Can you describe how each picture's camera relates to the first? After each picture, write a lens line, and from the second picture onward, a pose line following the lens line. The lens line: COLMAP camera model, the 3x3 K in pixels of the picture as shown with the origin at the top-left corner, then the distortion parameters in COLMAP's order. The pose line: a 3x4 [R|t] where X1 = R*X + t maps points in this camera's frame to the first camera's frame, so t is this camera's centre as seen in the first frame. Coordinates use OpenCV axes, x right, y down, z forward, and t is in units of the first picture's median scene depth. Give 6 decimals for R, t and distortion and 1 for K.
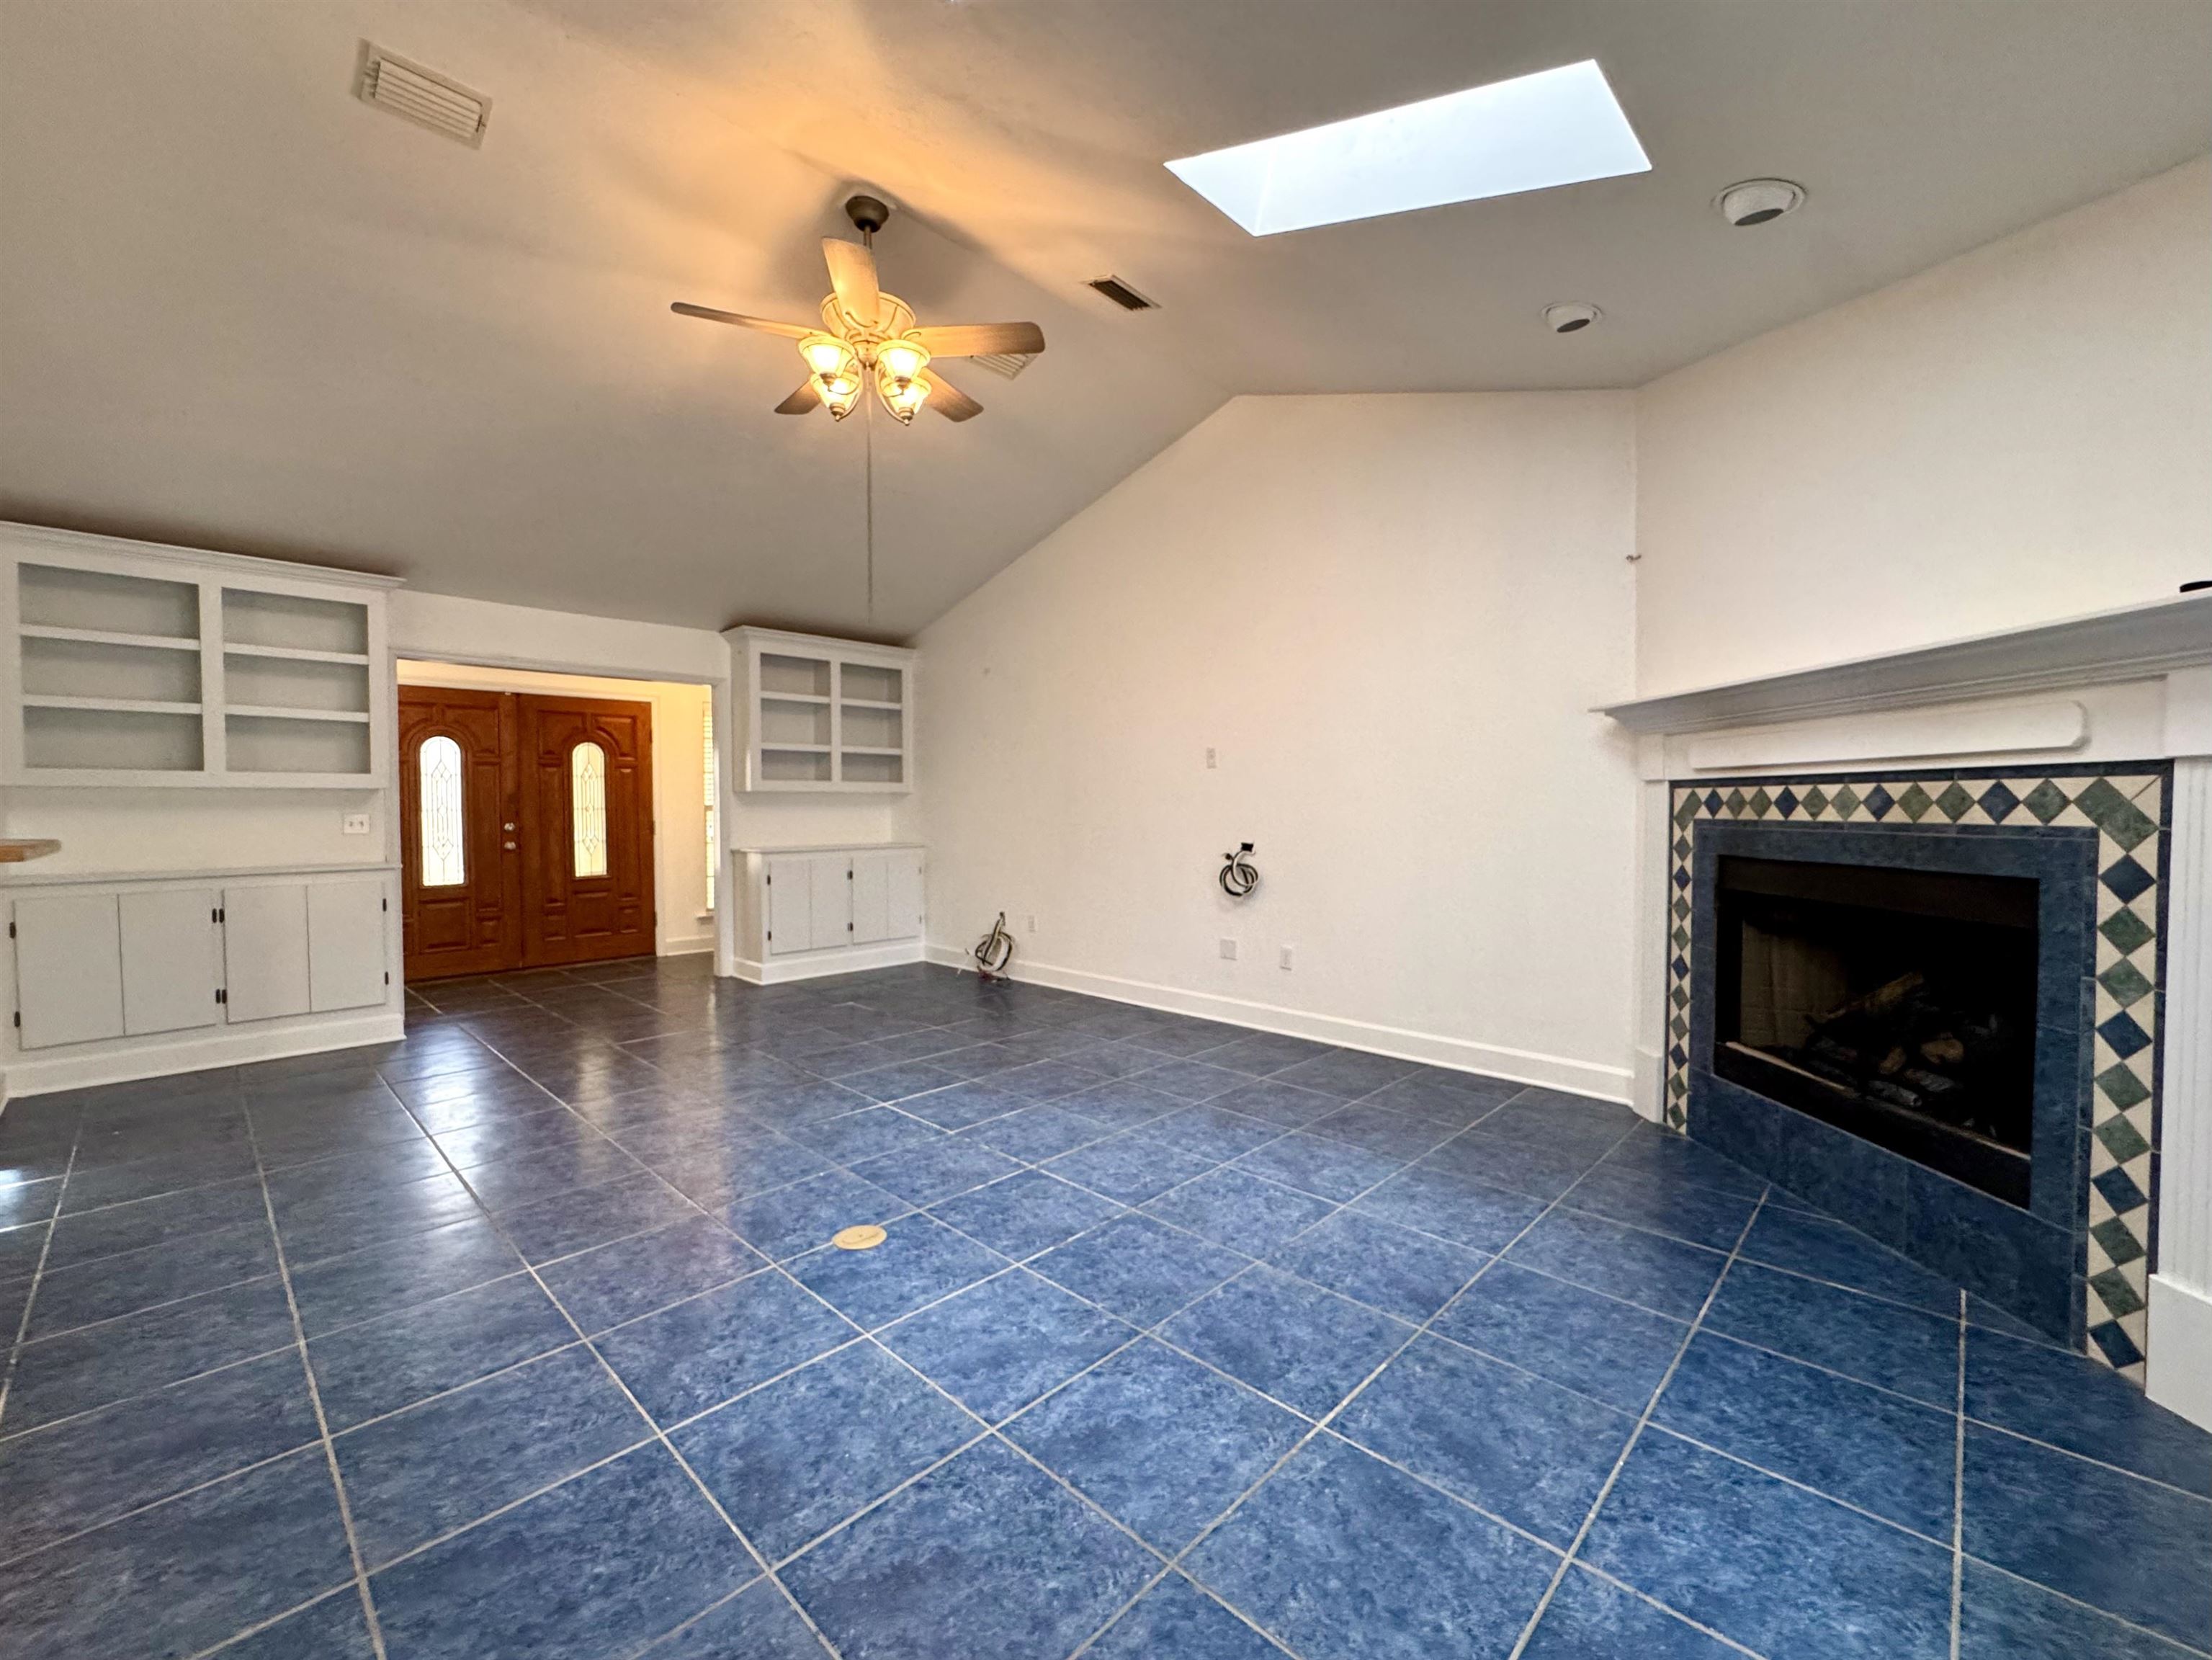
lens RADIAL K [[906.7, 0, 1104.8], [0, 906.7, 827.2], [0, 0, 1]] dist [-0.003147, -0.000145]
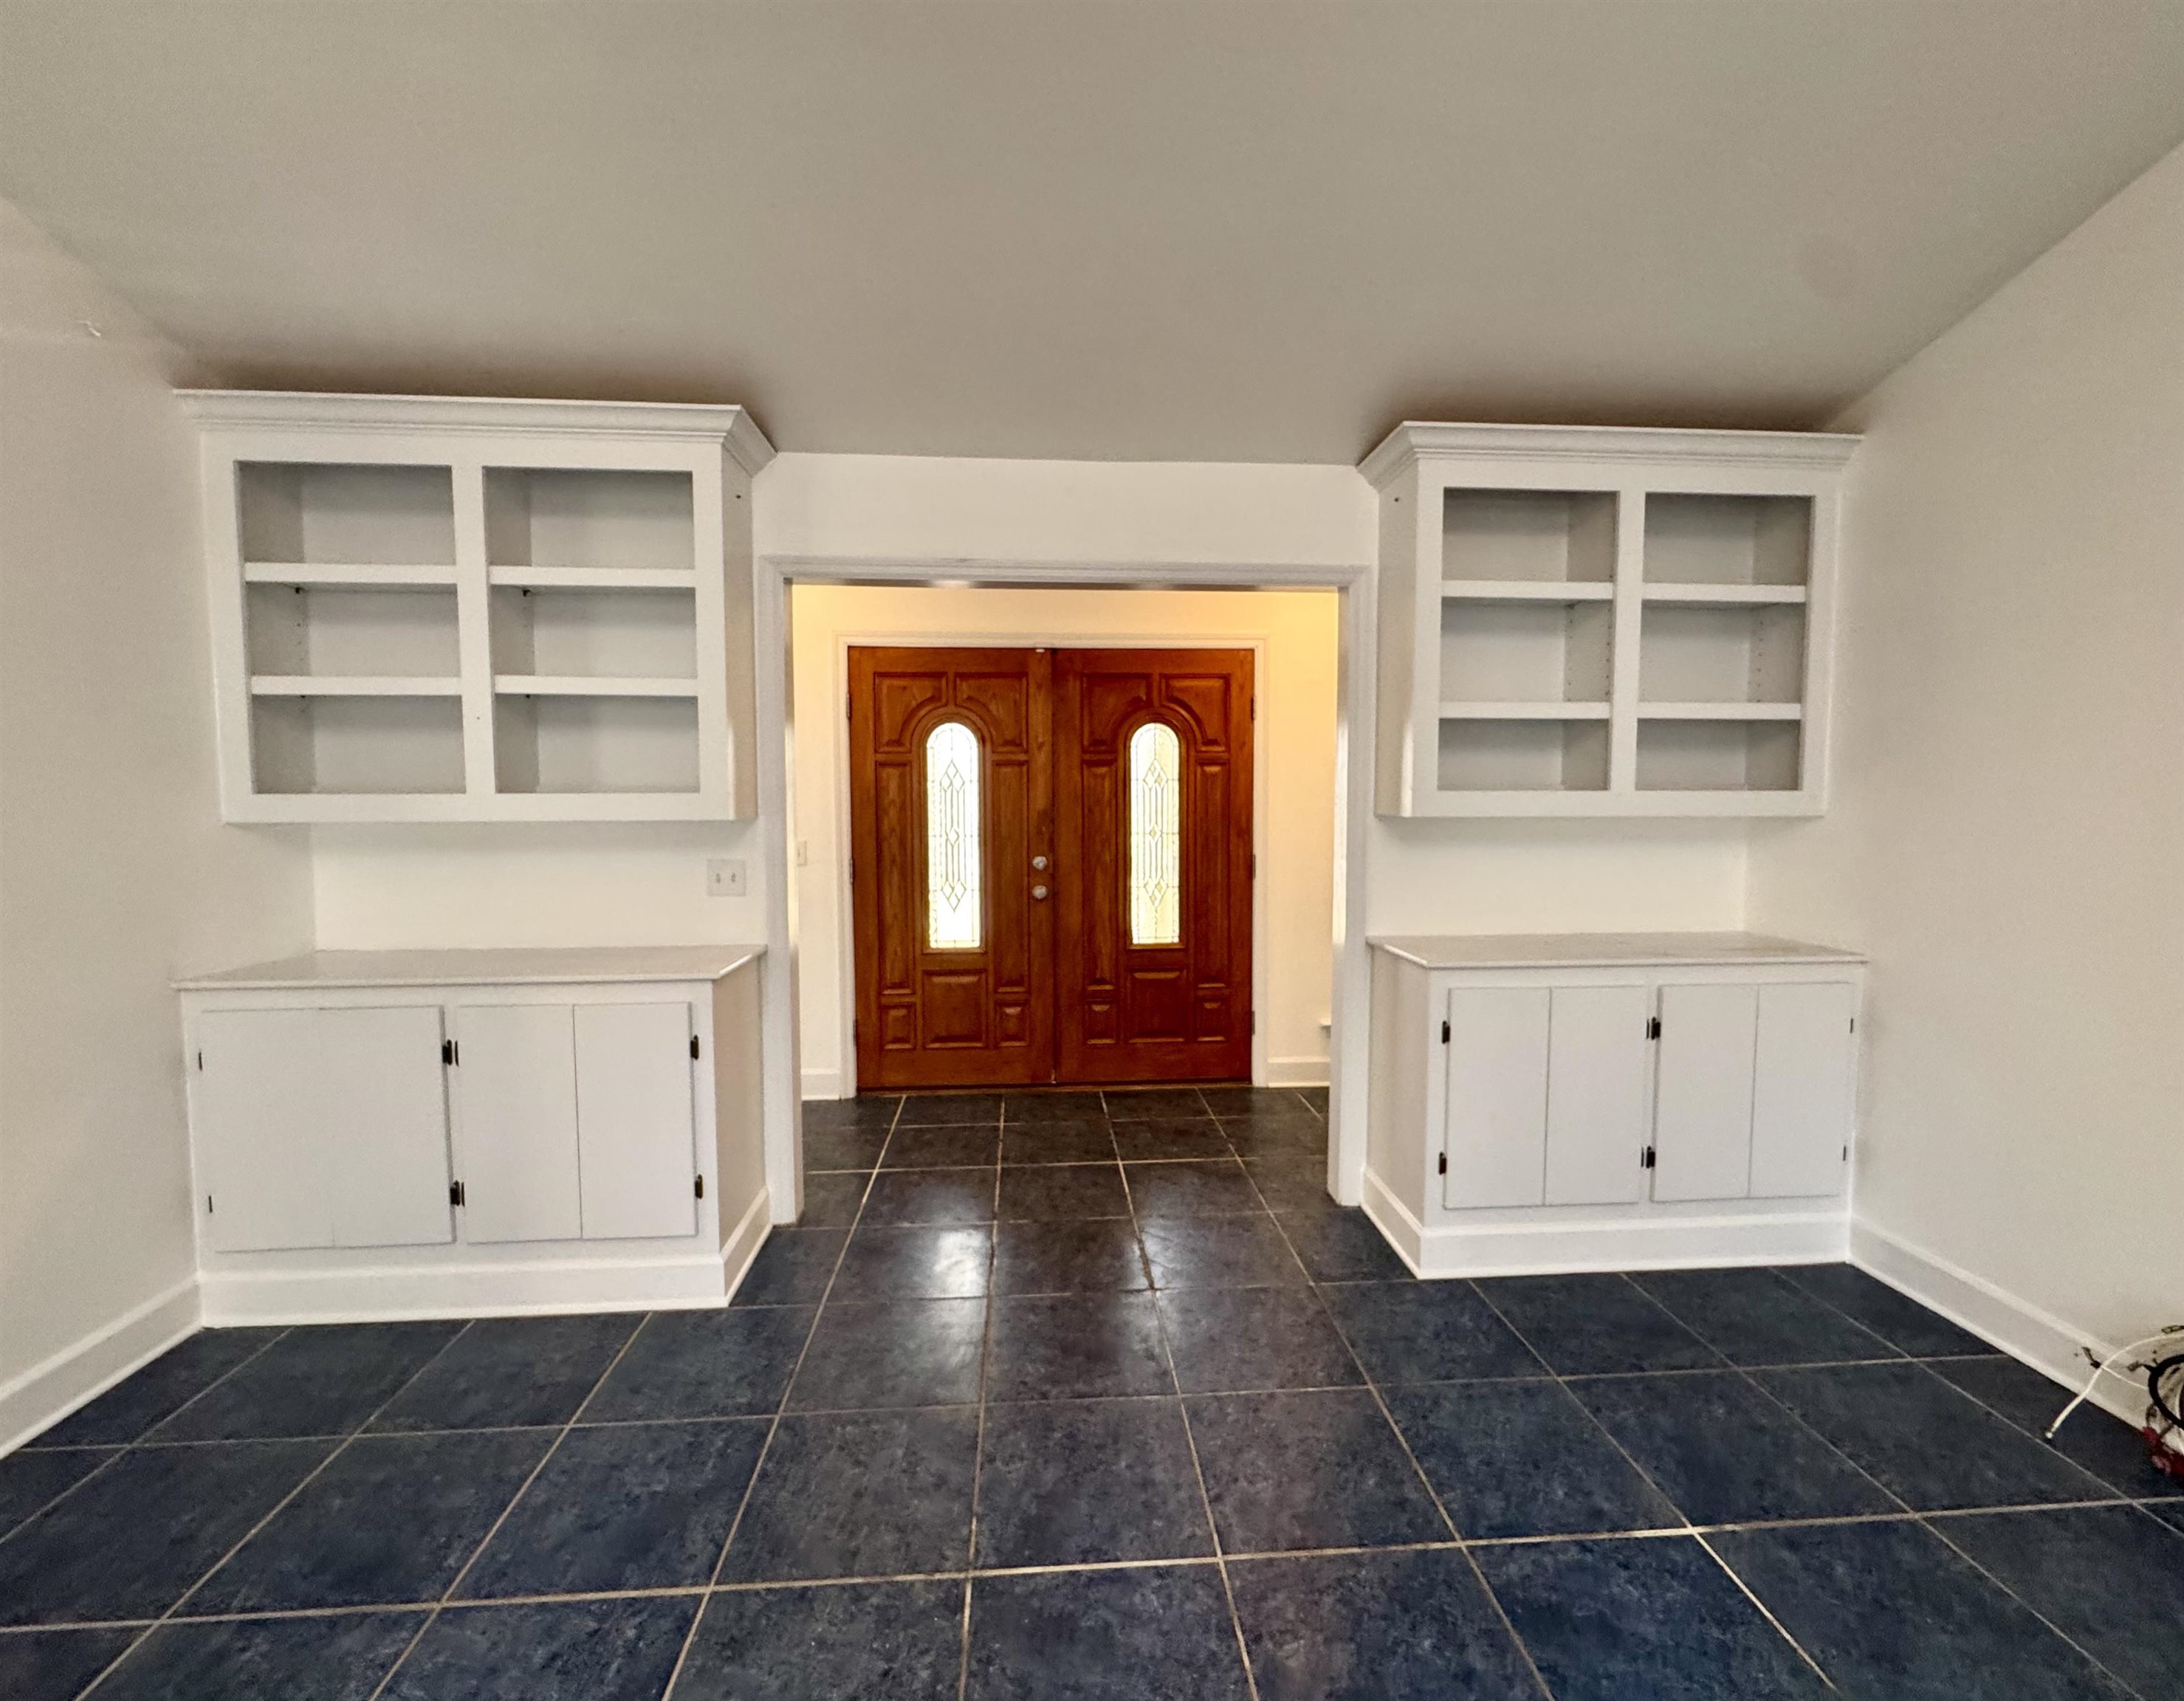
lens RADIAL K [[922.4, 0, 1093.4], [0, 922.4, 843.6], [0, 0, 1]] dist [0.000417, 0.000110]
pose [[0.743157, 0.040580, -0.667885, -0.486408], [-0.018112, 0.999014, 0.040545, -0.098103], [0.668871, -0.018034, 0.743159, 1.329200]]
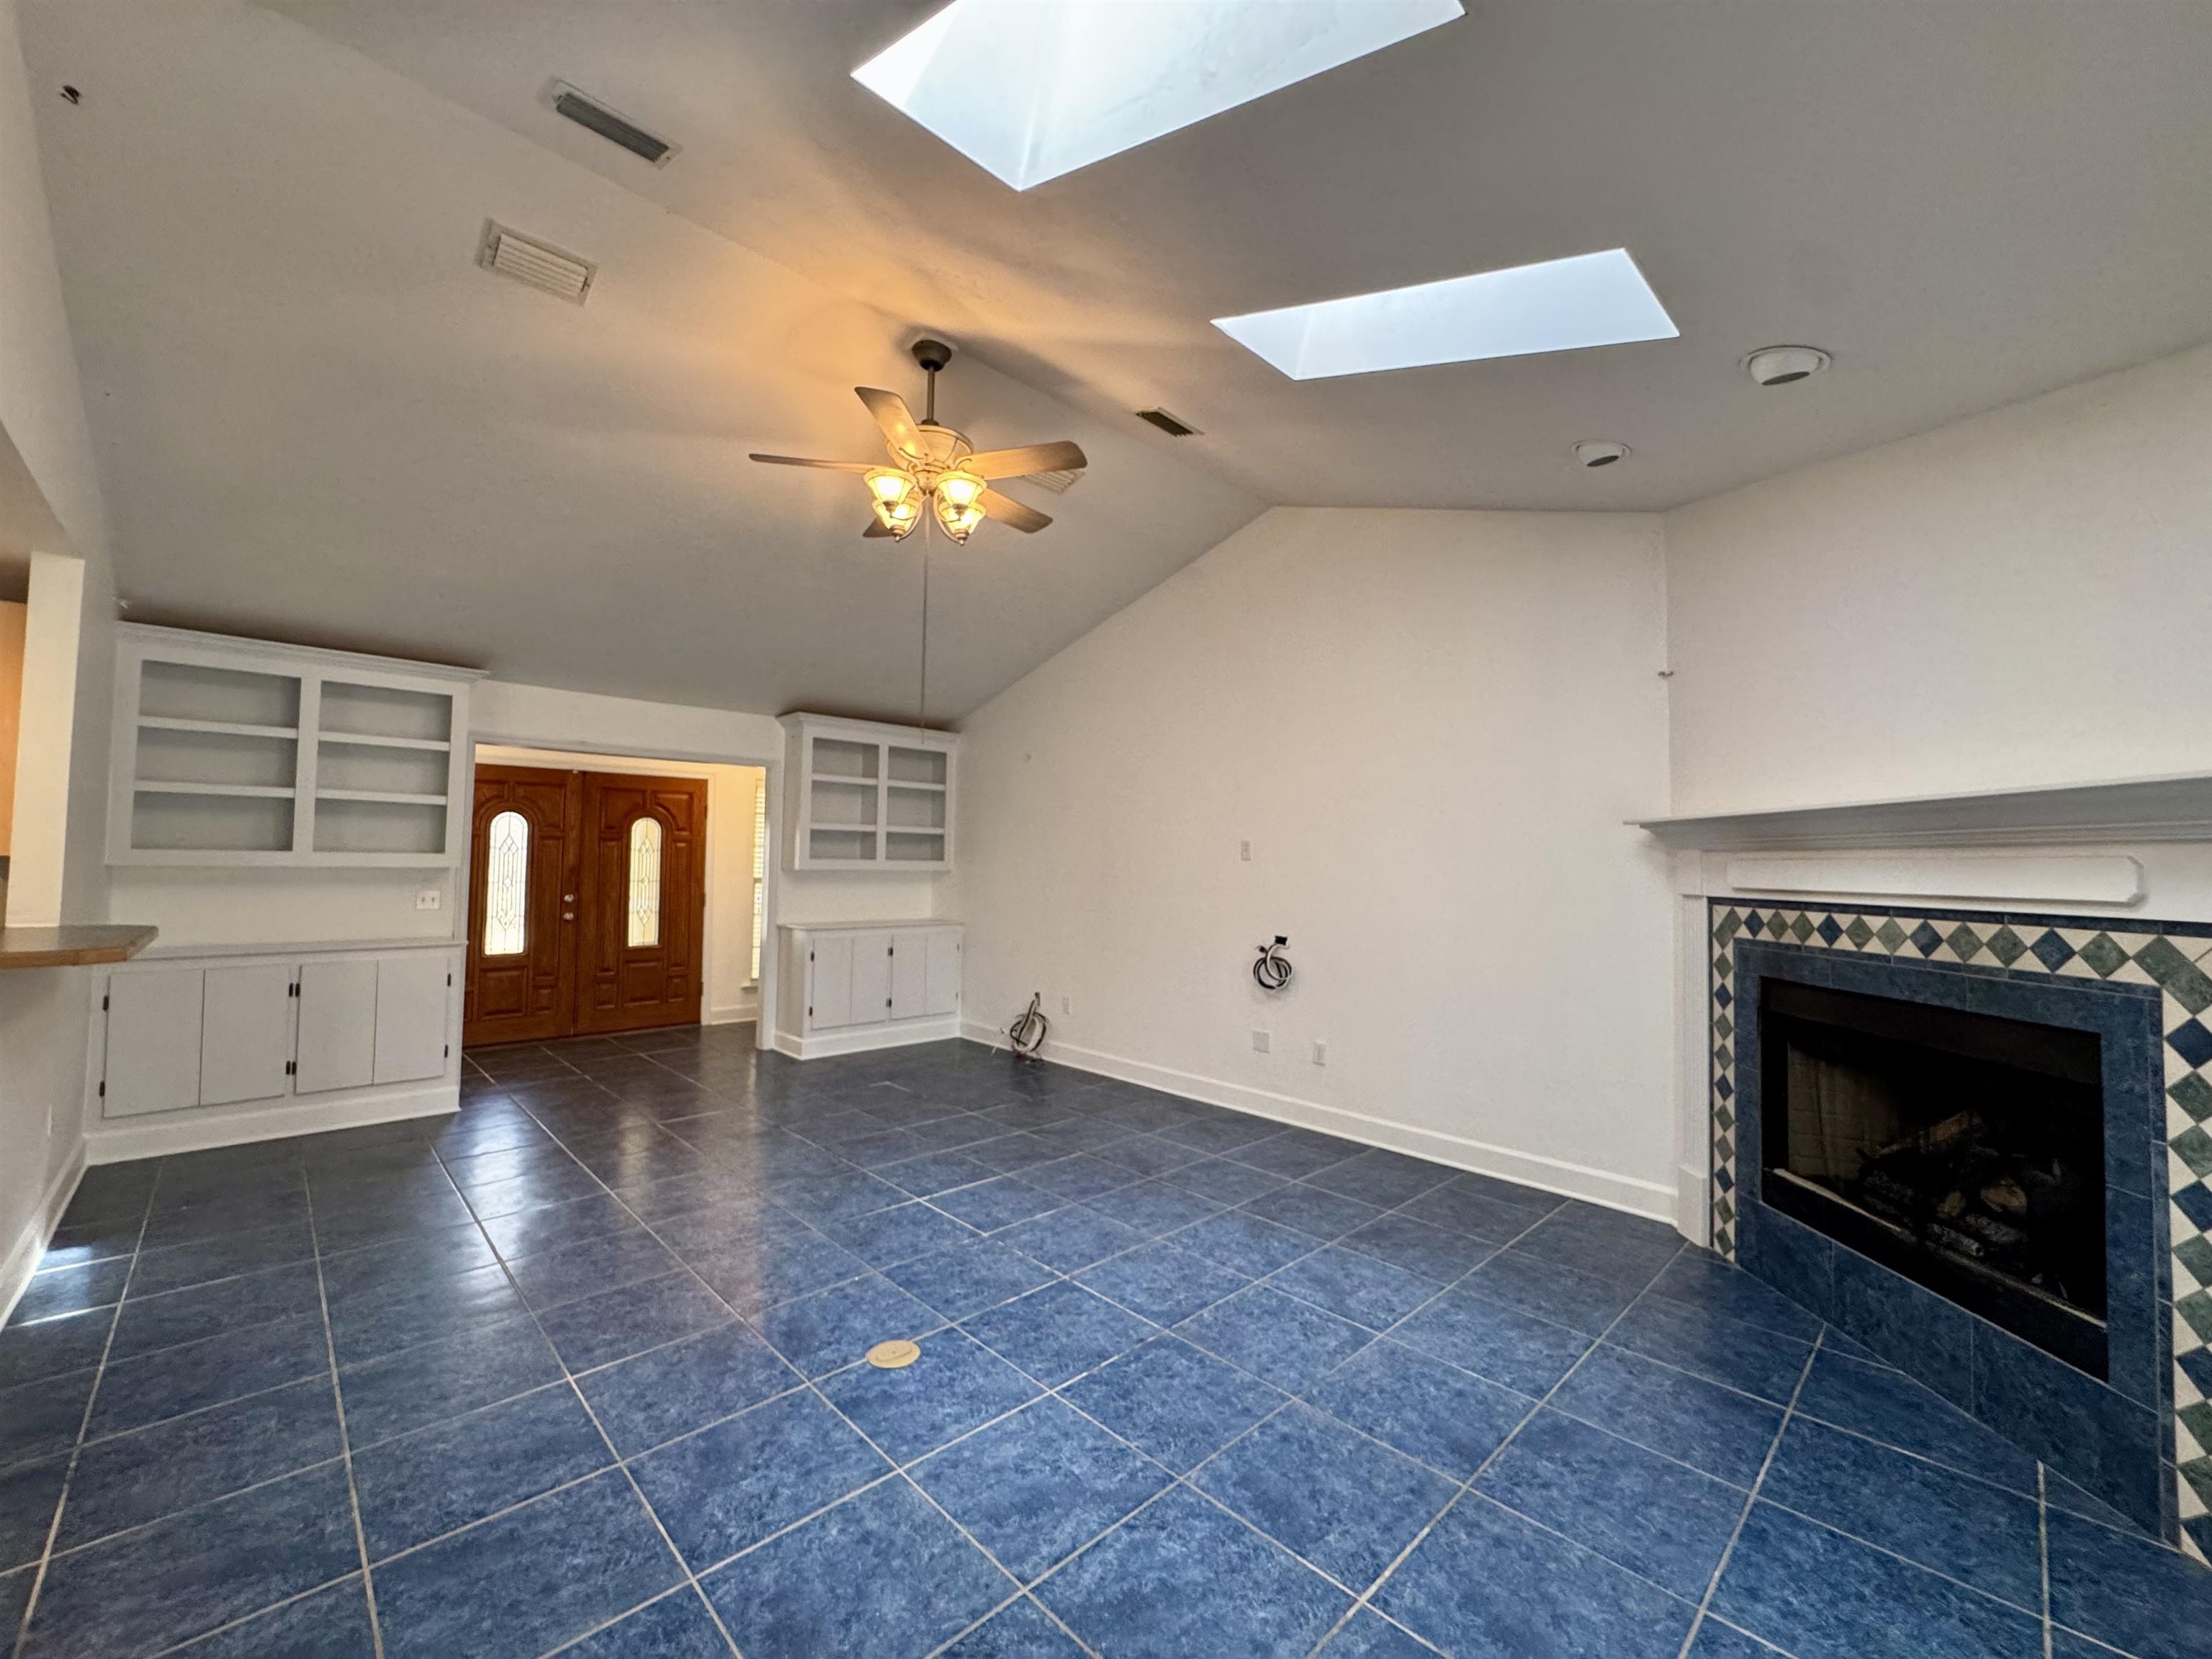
lens RADIAL K [[886.1, 0, 1105.6], [0, 886.1, 827.2], [0, 0, 1]] dist [-0.003769, 0.000346]
pose [[0.999230, 0.016855, -0.035442, -0.010857], [-0.019196, 0.997582, -0.066802, -0.063533], [0.034230, 0.067431, 0.997137, -0.005304]]
